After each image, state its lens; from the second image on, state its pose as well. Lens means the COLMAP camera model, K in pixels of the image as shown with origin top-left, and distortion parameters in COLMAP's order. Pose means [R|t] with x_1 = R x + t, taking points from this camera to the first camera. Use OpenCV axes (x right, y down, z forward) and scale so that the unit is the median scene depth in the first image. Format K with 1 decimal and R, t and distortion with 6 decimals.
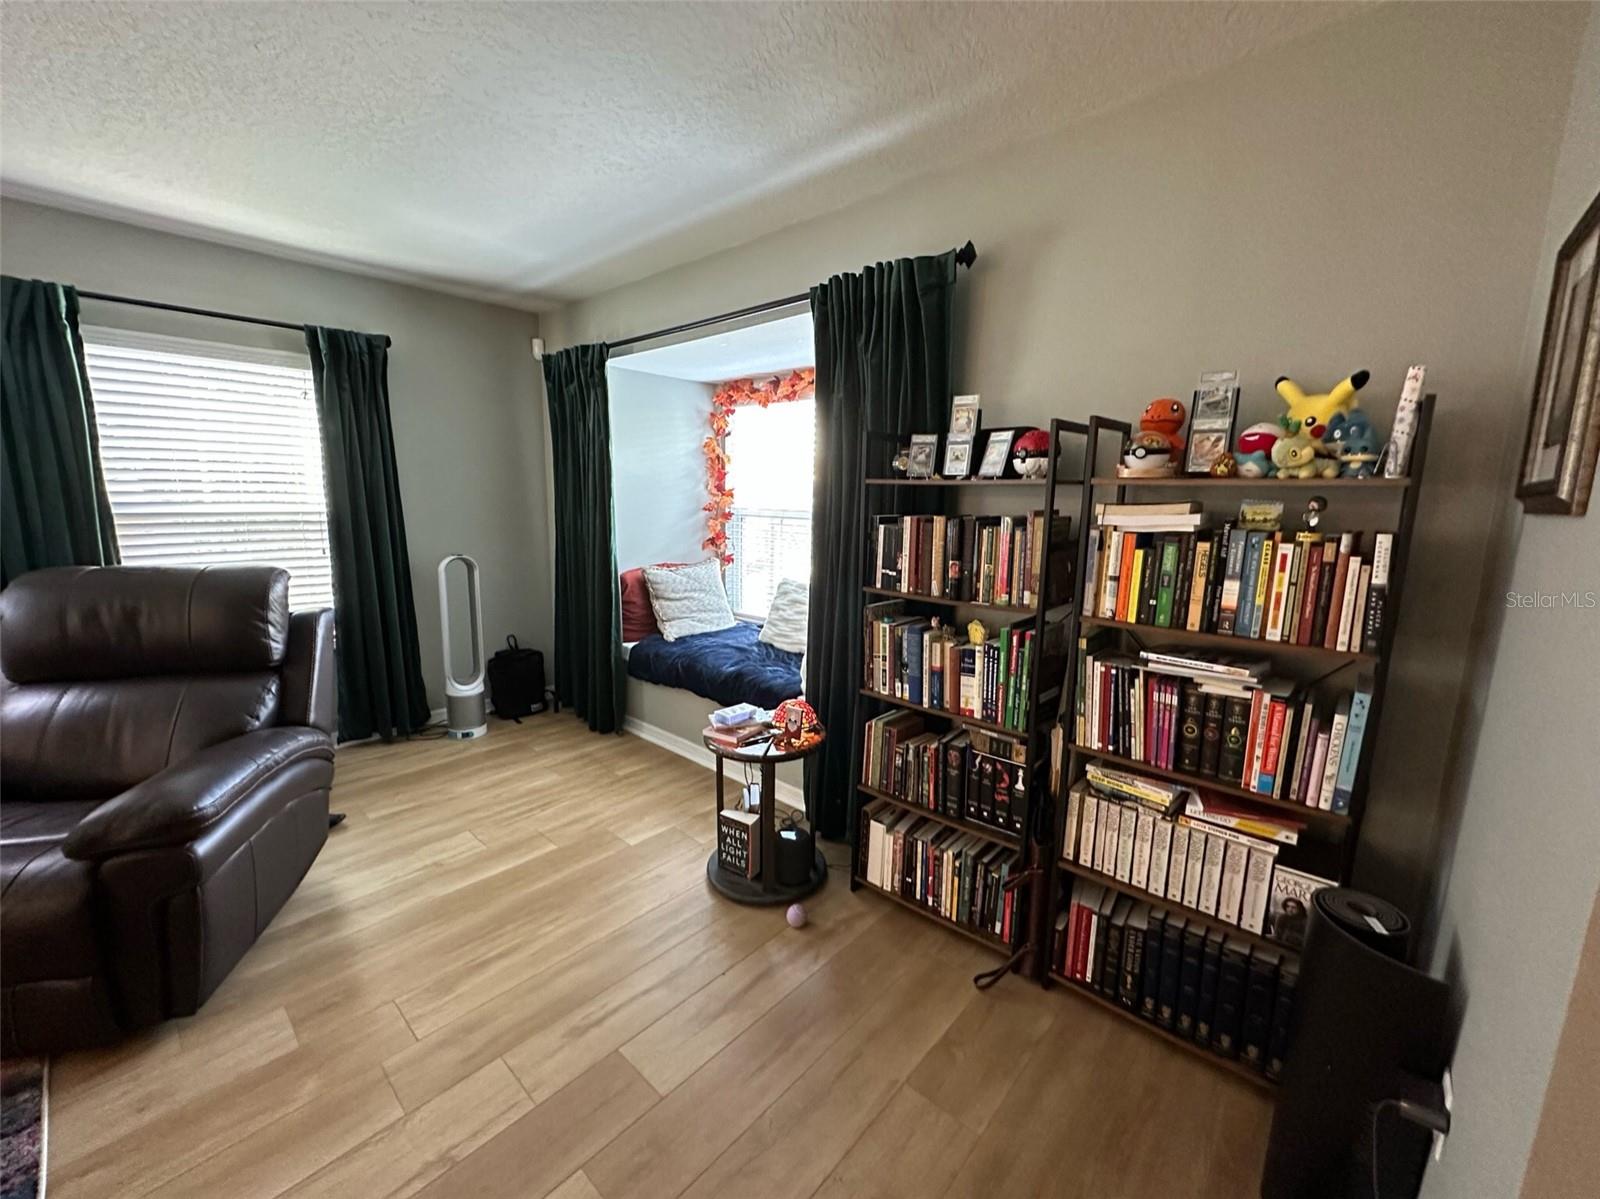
lens RADIAL K [[643.2, 0, 804.3], [0, 643.2, 594.7], [0, 0, 1]] dist [-0.000255, 0.000240]
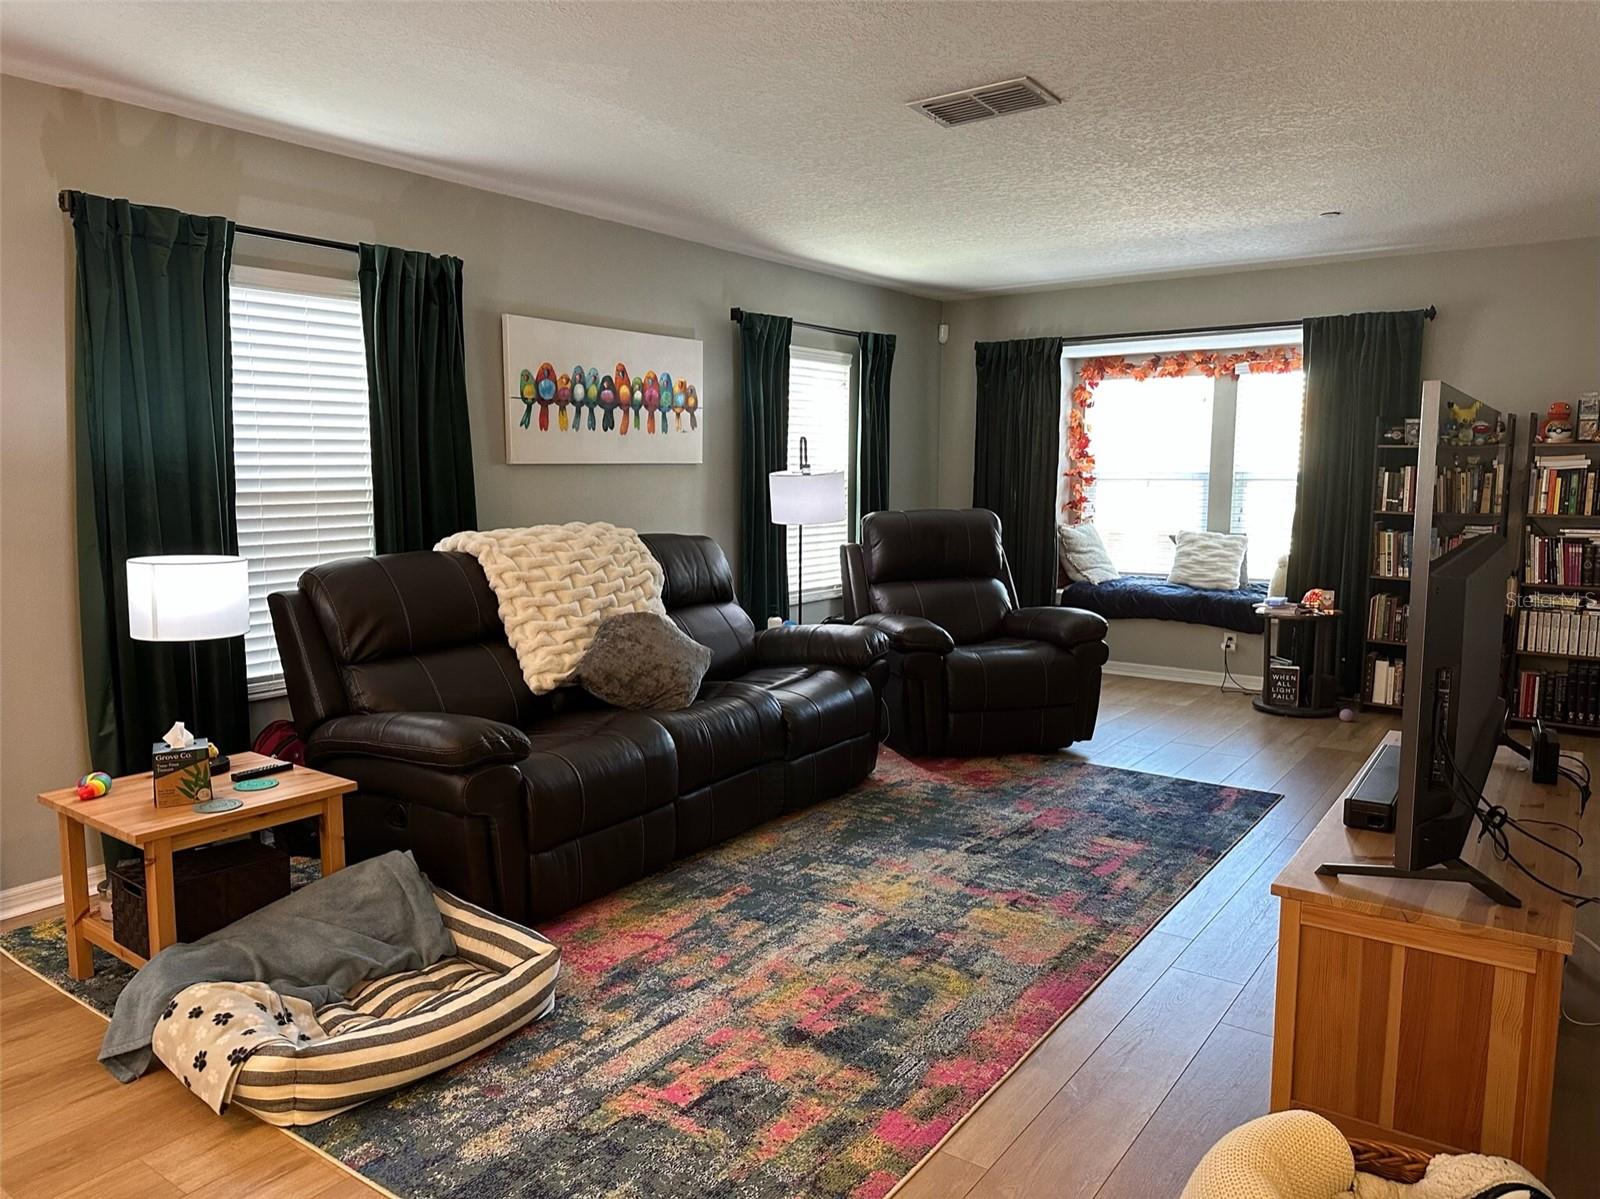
lens RADIAL K [[1116.9, 0, 794.5], [0, 1116.9, 595.4], [0, 0, 1]] dist [-0.005420, -0.012880]
pose [[0.996070, -0.031797, 0.082661, -1.990449], [0.035051, 0.998655, -0.038217, 0.318751], [-0.081335, 0.040964, 0.995845, -2.078590]]
